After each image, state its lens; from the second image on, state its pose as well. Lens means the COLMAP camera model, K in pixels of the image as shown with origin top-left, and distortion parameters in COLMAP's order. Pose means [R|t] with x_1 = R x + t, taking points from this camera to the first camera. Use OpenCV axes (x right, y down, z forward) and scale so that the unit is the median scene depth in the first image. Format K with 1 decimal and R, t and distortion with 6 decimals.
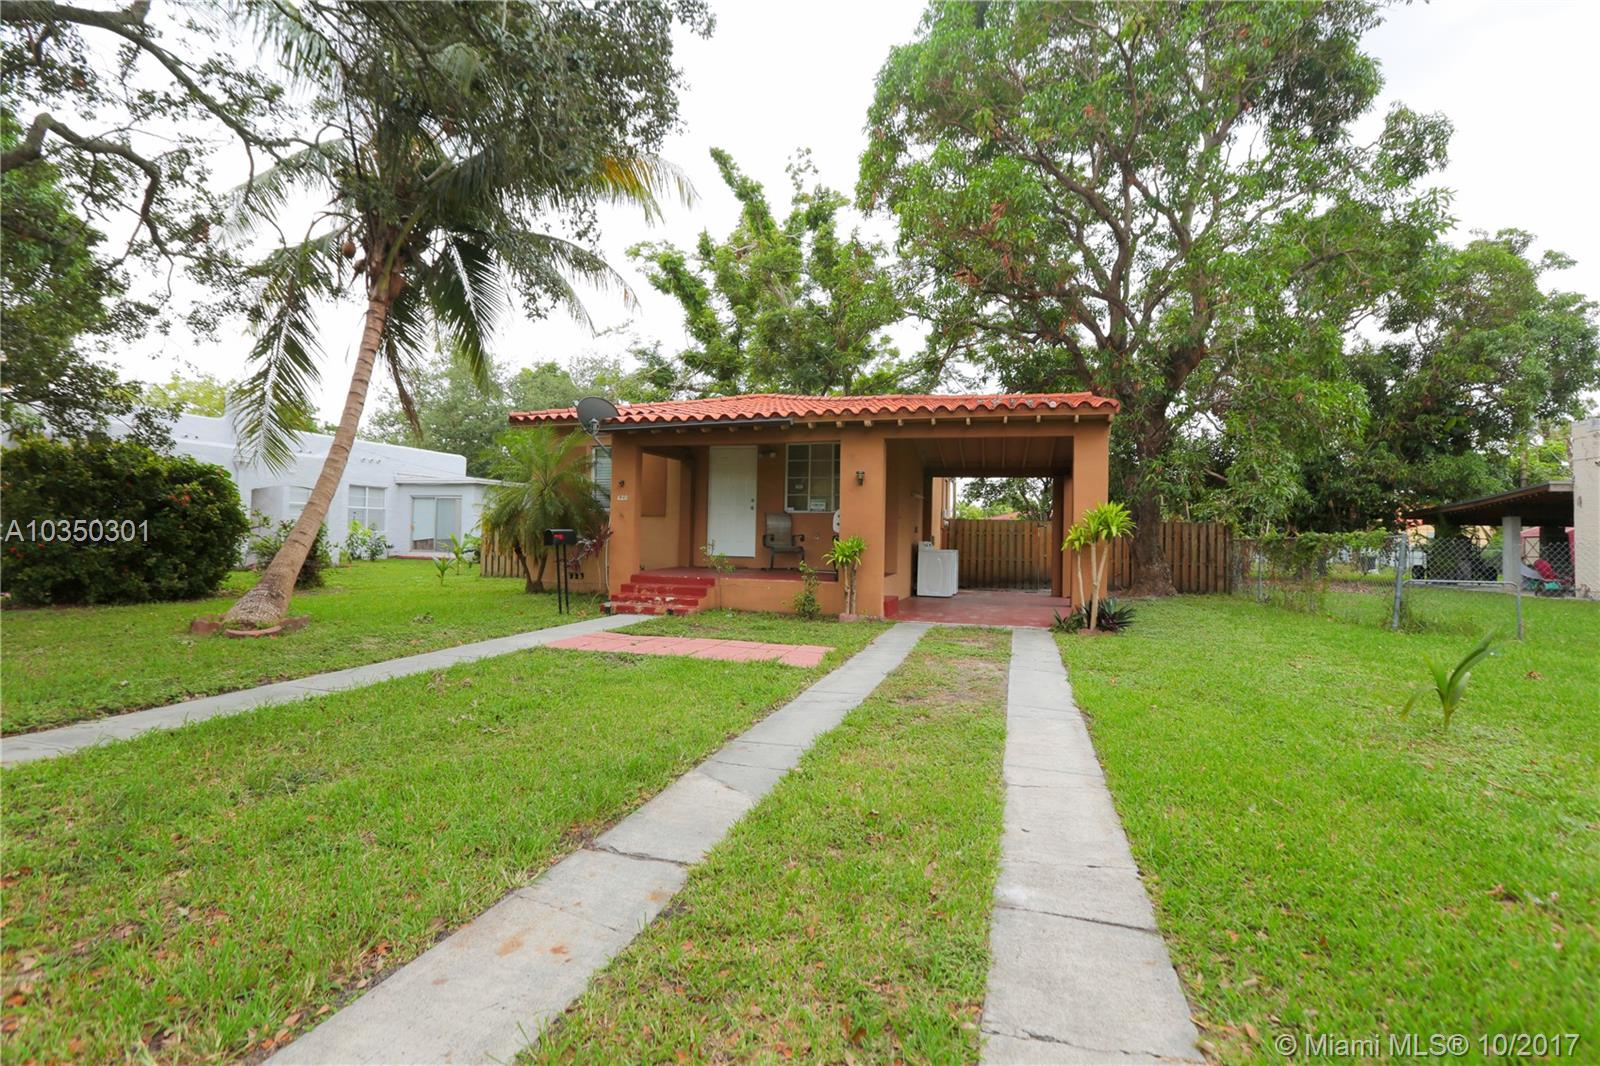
lens RADIAL K [[718.9, 0, 785.2], [0, 718.9, 516.9], [0, 0, 1]] dist [-0.055806, 0.021594]
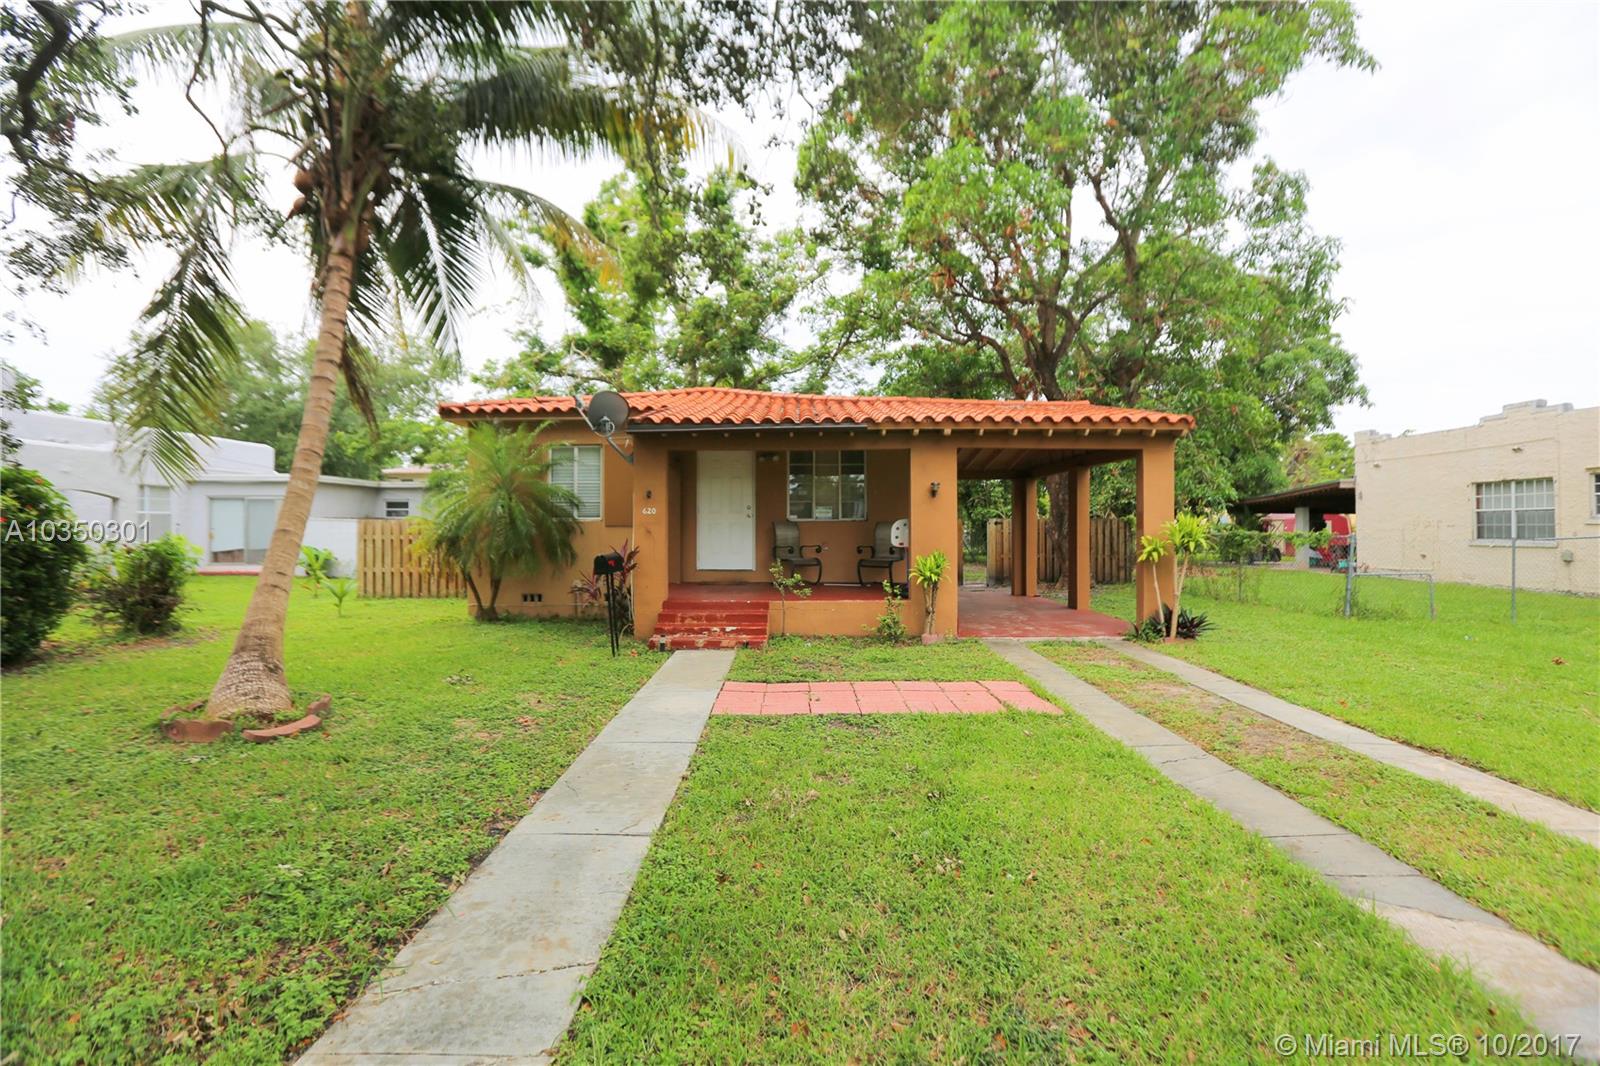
lens RADIAL K [[718.9, 0, 785.2], [0, 718.9, 516.9], [0, 0, 1]] dist [-0.055806, 0.021594]
pose [[0.958244, -0.016743, 0.285462, -0.256729], [0.011728, 0.999746, 0.019269, -0.027762], [-0.285712, -0.015117, 0.958196, 0.108961]]
